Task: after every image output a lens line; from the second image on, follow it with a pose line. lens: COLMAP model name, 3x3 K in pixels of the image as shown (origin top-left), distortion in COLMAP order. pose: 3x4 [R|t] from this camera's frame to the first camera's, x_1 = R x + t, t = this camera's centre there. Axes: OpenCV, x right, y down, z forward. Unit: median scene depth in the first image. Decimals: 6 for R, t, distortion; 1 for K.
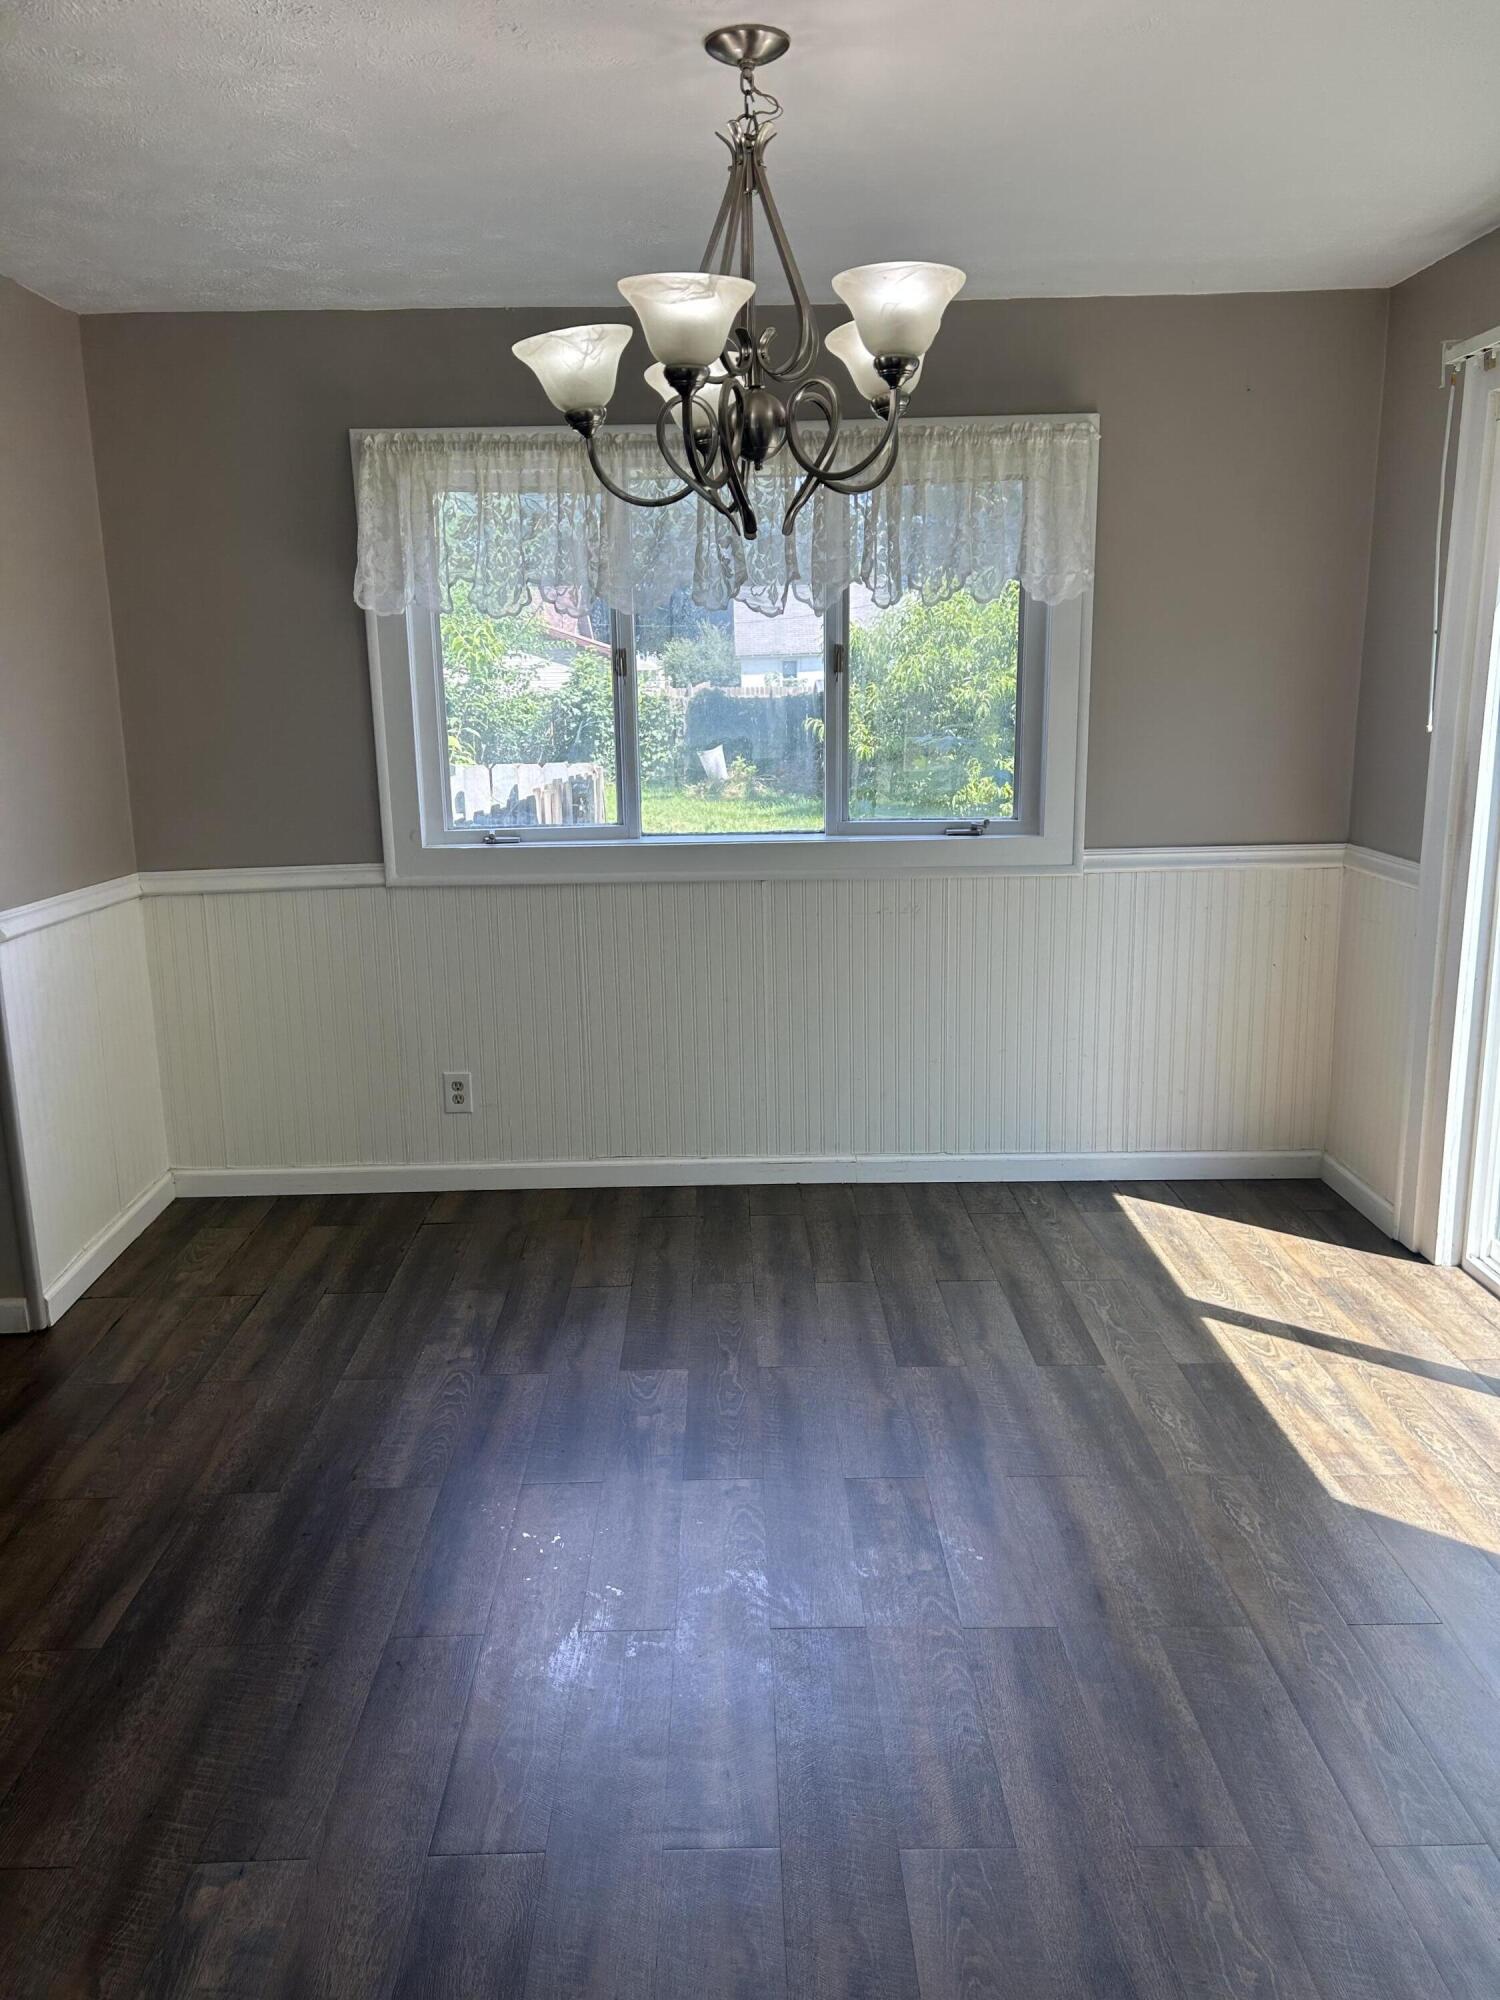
lens RADIAL K [[1503.5, 0, 734.5], [0, 1503.5, 993.4], [0, 0, 1]] dist [0.057074, -0.087727]
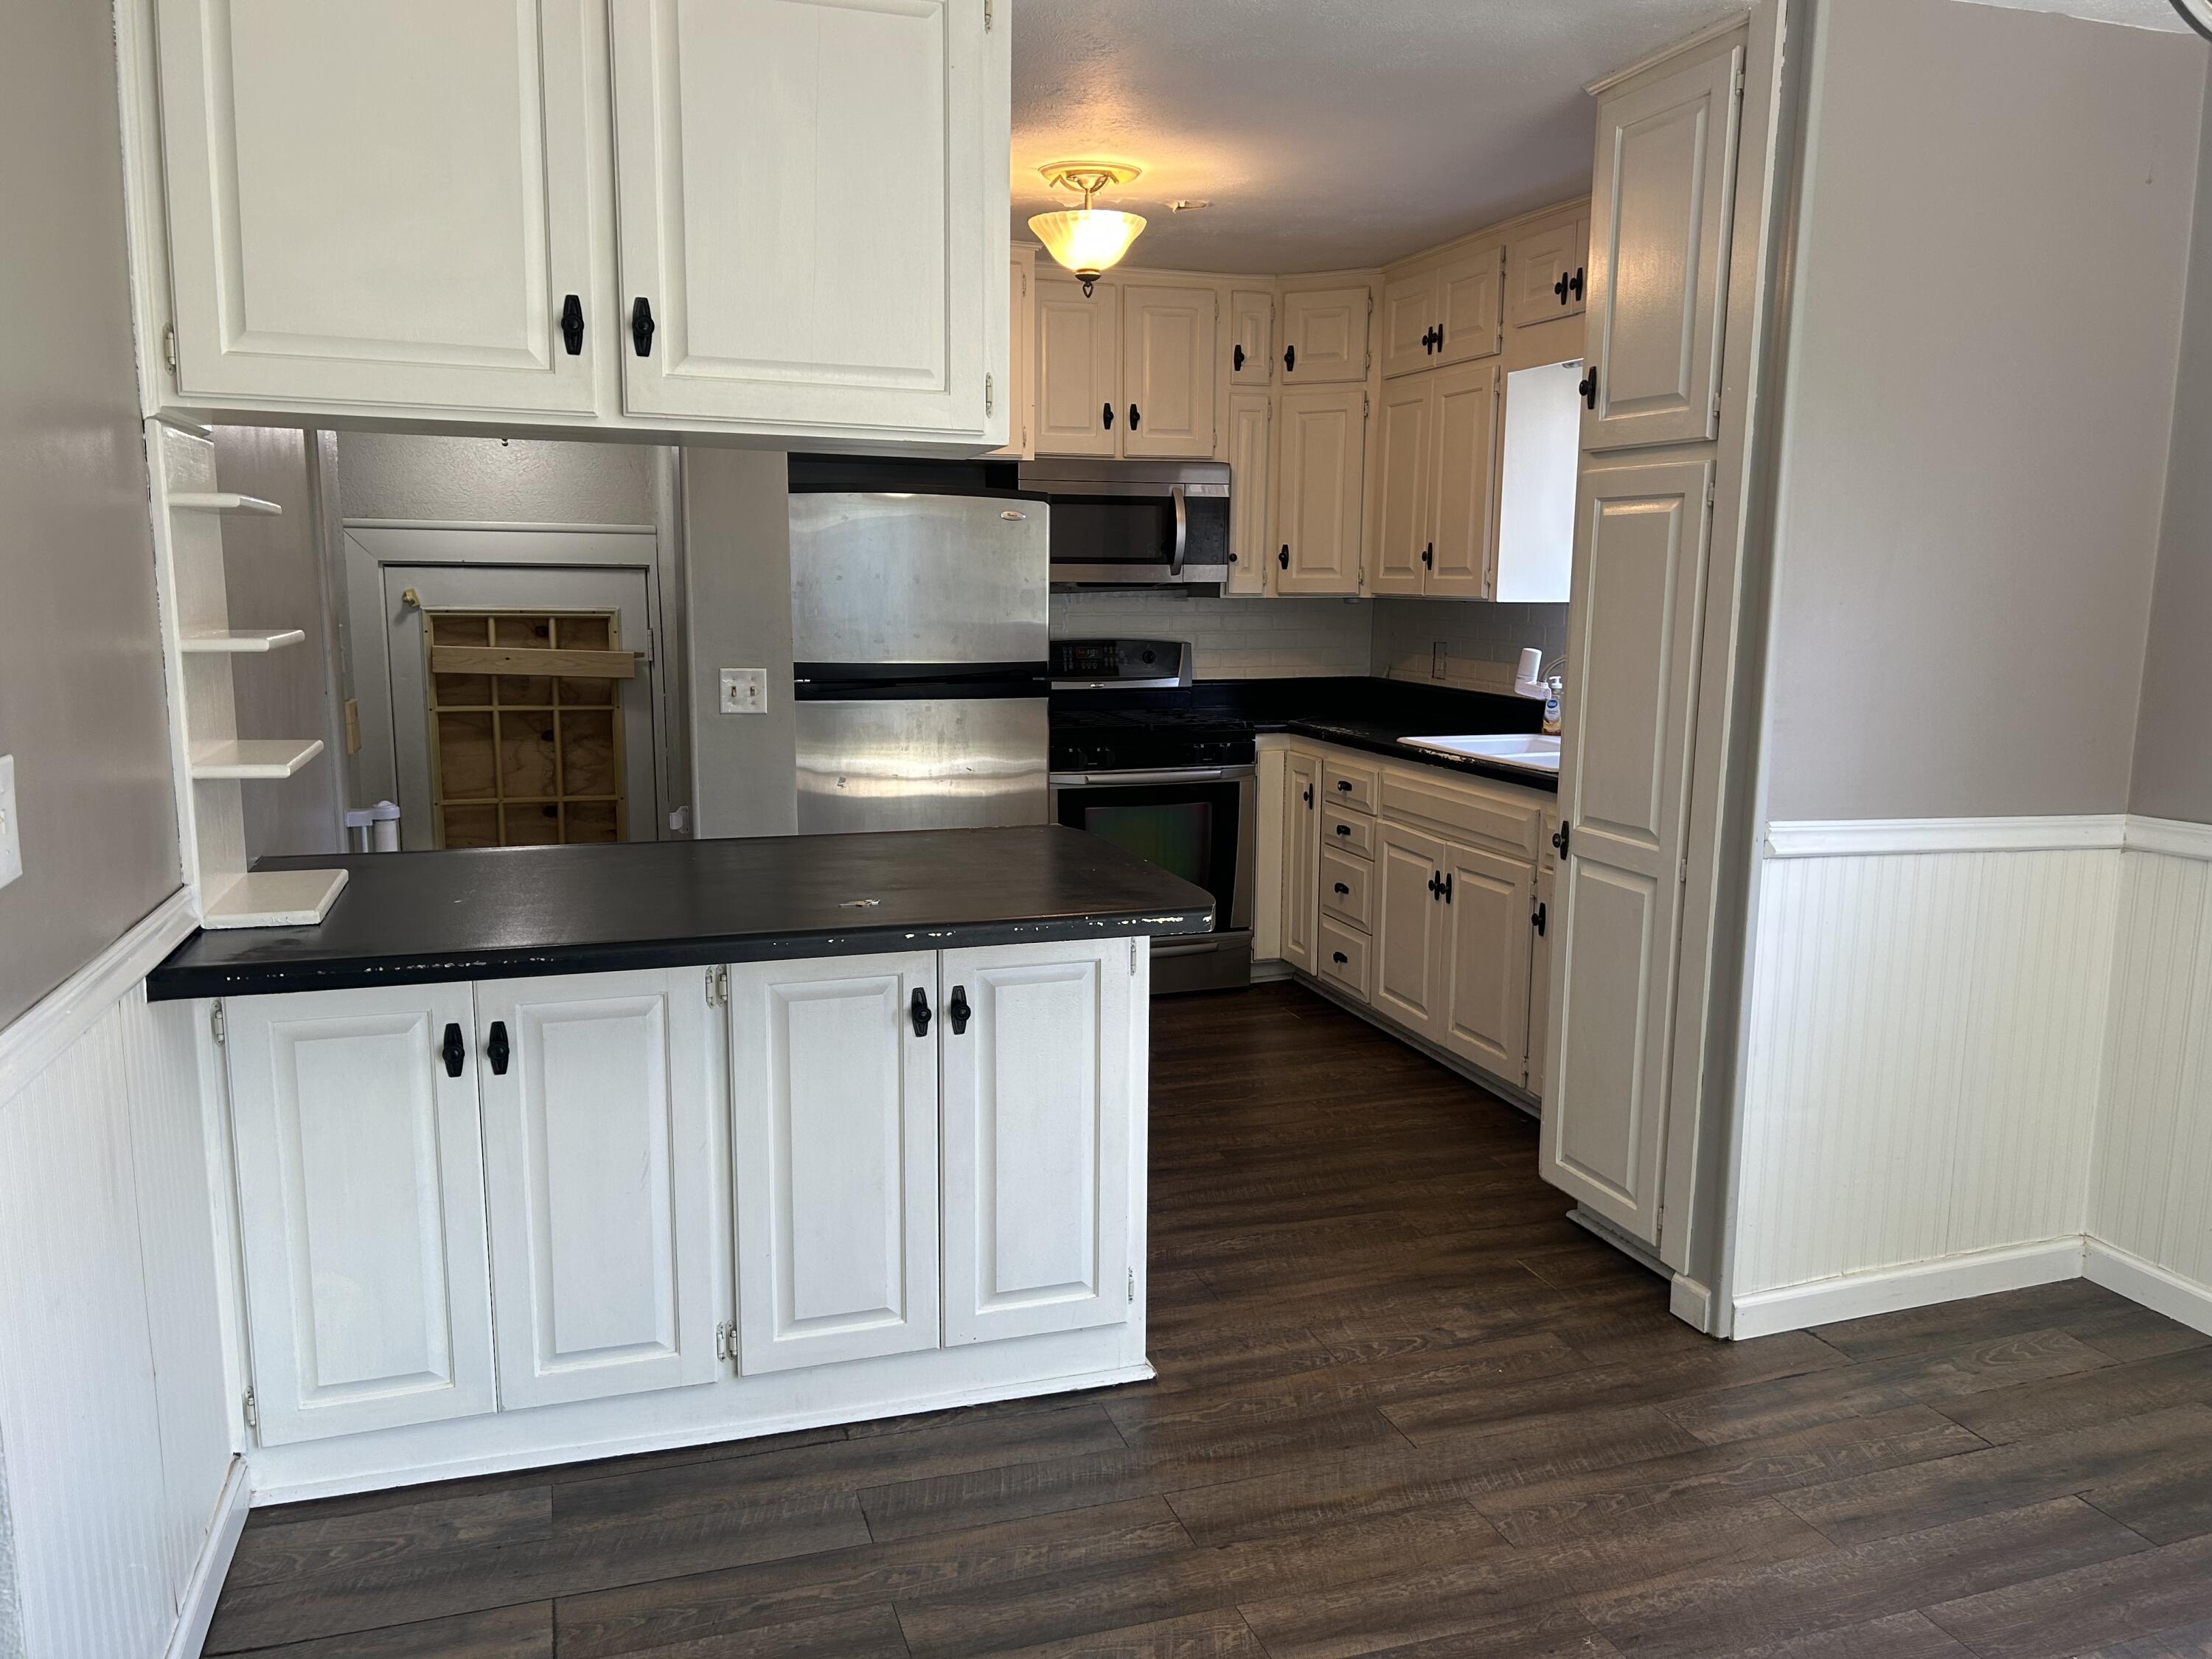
lens RADIAL K [[1662.9, 0, 1107.9], [0, 1662.9, 829.5], [0, 0, 1]] dist [0.057074, -0.087727]
pose [[0.301283, 0.175081, -0.937323, 0.202777], [-0.215317, 0.970101, 0.111994, -0.060543], [0.928906, 0.168080, 0.329973, 0.314684]]
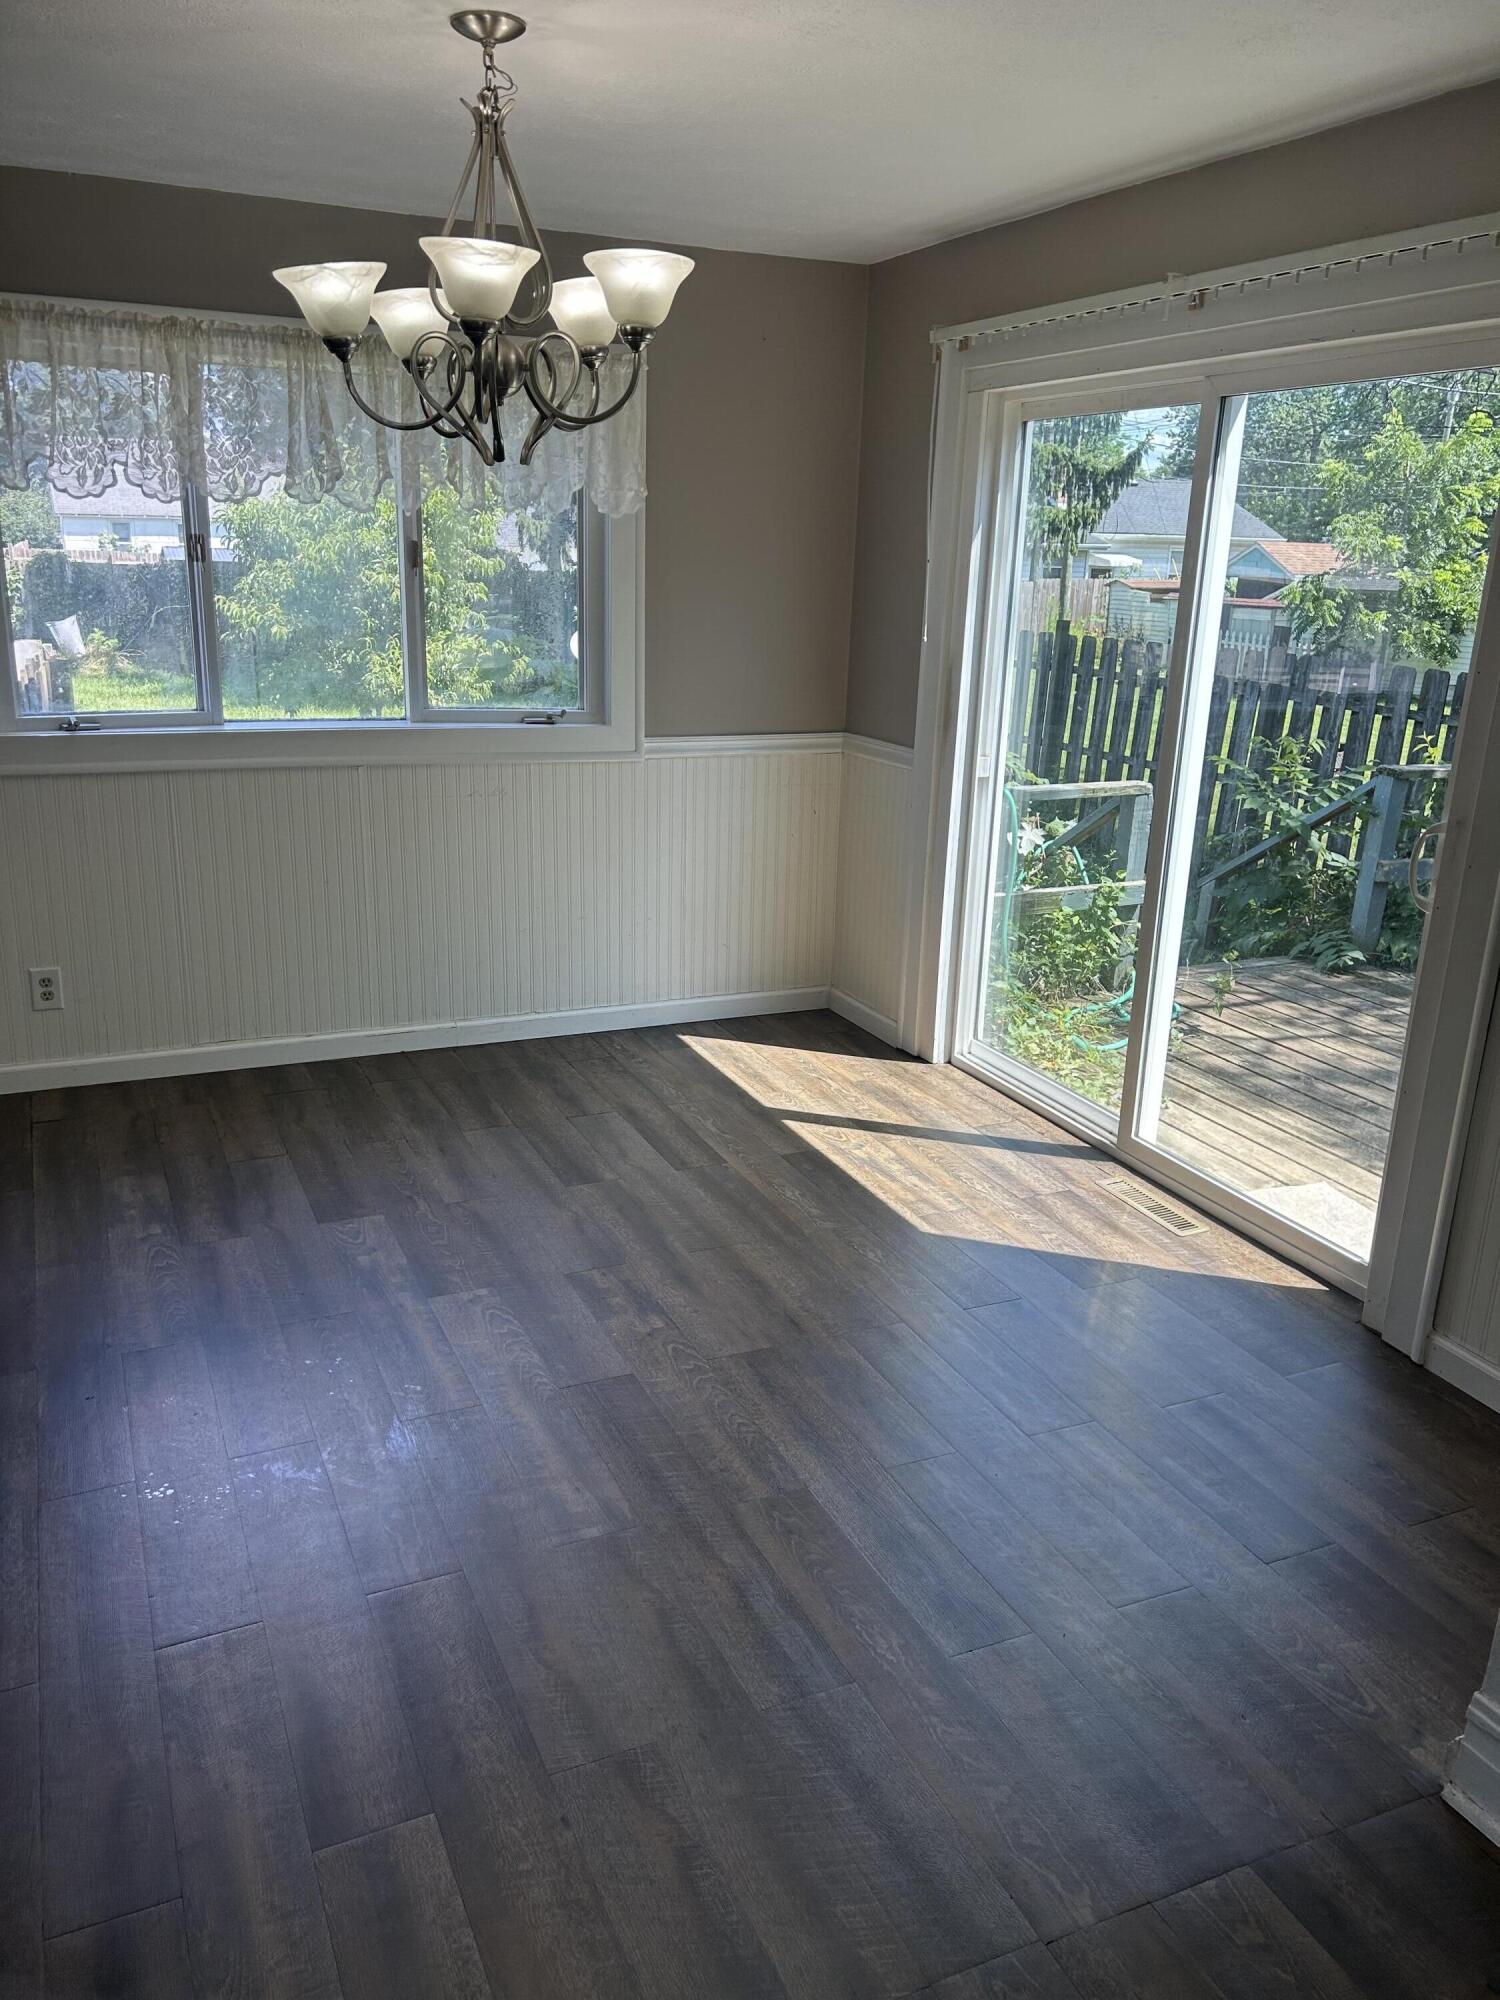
lens RADIAL K [[1503.5, 0, 747.5], [0, 1503.5, 994.1], [0, 0, 1]] dist [0.057074, -0.087727]
pose [[0.909987, -0.072991, 0.408162, -0.191719], [0.041362, 0.995453, 0.085800, 0.003891], [-0.412569, -0.061194, 0.908869, -0.089444]]
